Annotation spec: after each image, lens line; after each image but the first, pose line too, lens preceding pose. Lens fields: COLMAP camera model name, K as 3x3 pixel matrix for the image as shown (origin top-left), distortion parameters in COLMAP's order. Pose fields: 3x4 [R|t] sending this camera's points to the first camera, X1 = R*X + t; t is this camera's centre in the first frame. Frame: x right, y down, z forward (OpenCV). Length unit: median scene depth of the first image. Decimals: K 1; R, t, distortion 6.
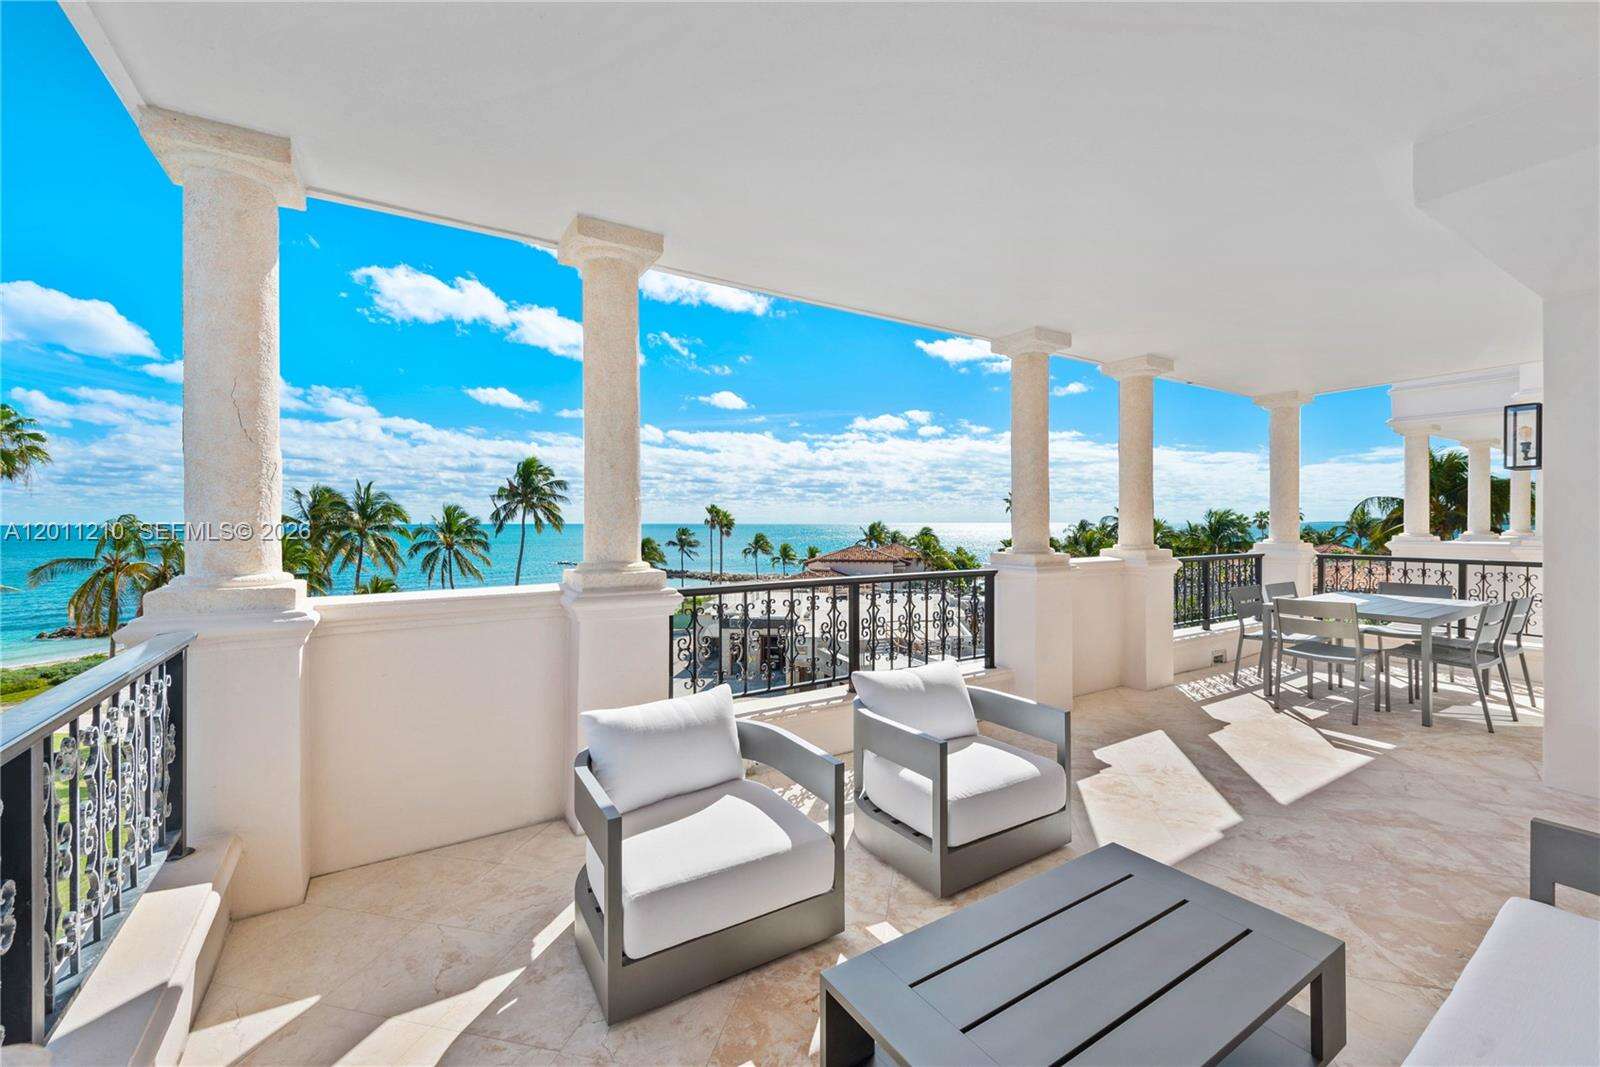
lens RADIAL K [[646.8, 0, 794.6], [0, 646.8, 520.5], [0, 0, 1]] dist [0.001167, 0.000015]
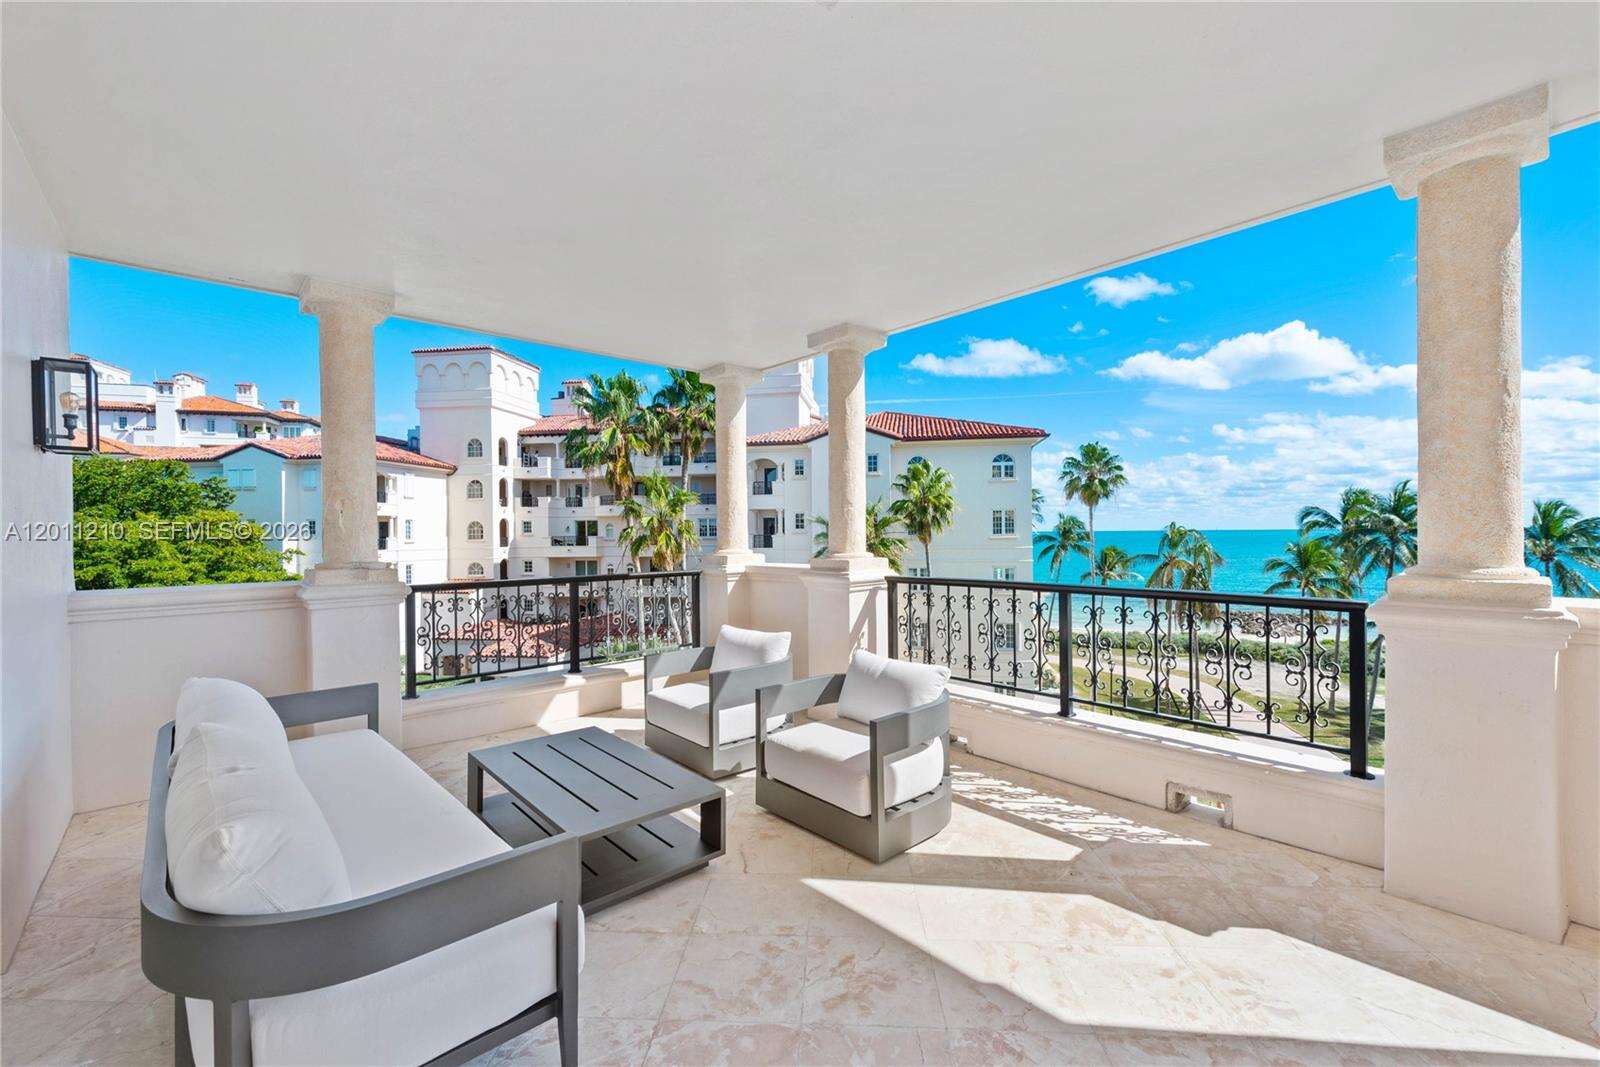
lens RADIAL K [[661.6, 0, 804.4], [0, 661.6, 533.6], [0, 0, 1]] dist [0.002664, -0.000027]
pose [[0.175639, 0.000960, -0.984454, 0.082569], [0.012054, 0.999922, 0.003125, 0.001141], [0.984381, -0.012415, 0.175614, 0.044948]]
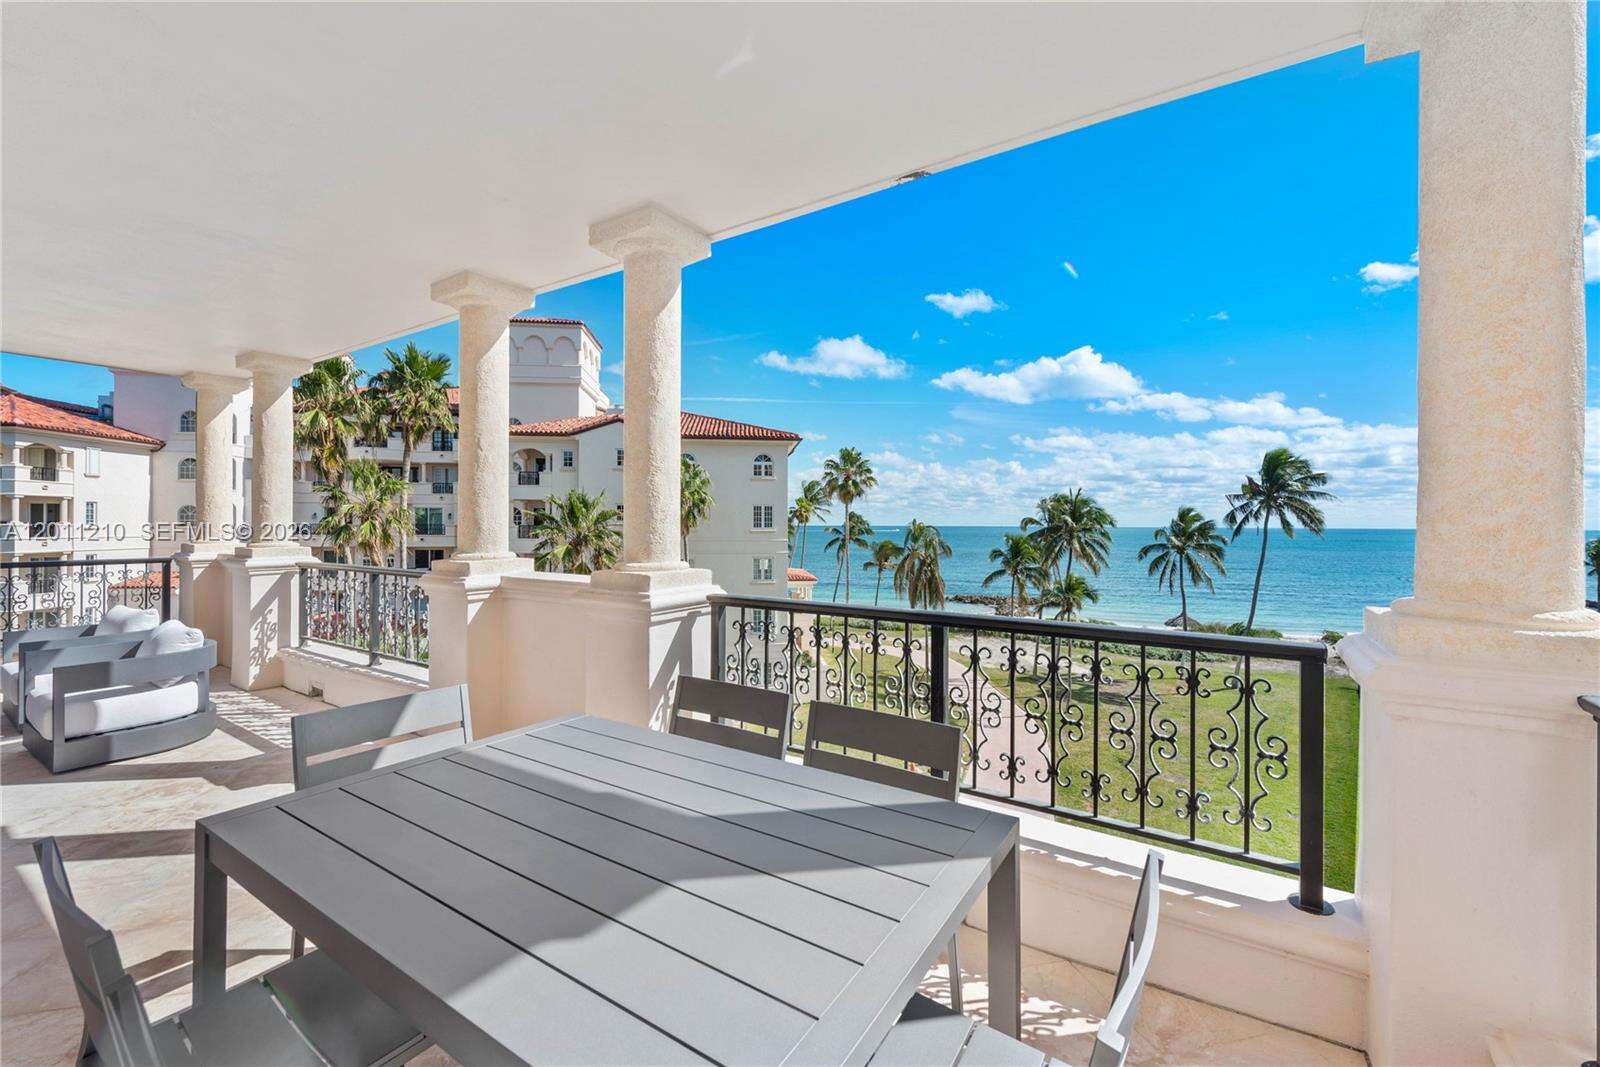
lens RADIAL K [[645.4, 0, 798.6], [0, 645.4, 526.9], [0, 0, 1]] dist [0.016340, -0.008505]
pose [[0.418980, 0.006761, -0.907970, 0.133138], [-0.002783, 0.999977, 0.006162, 0.000653], [0.907991, -0.000055, 0.418990, 0.109233]]
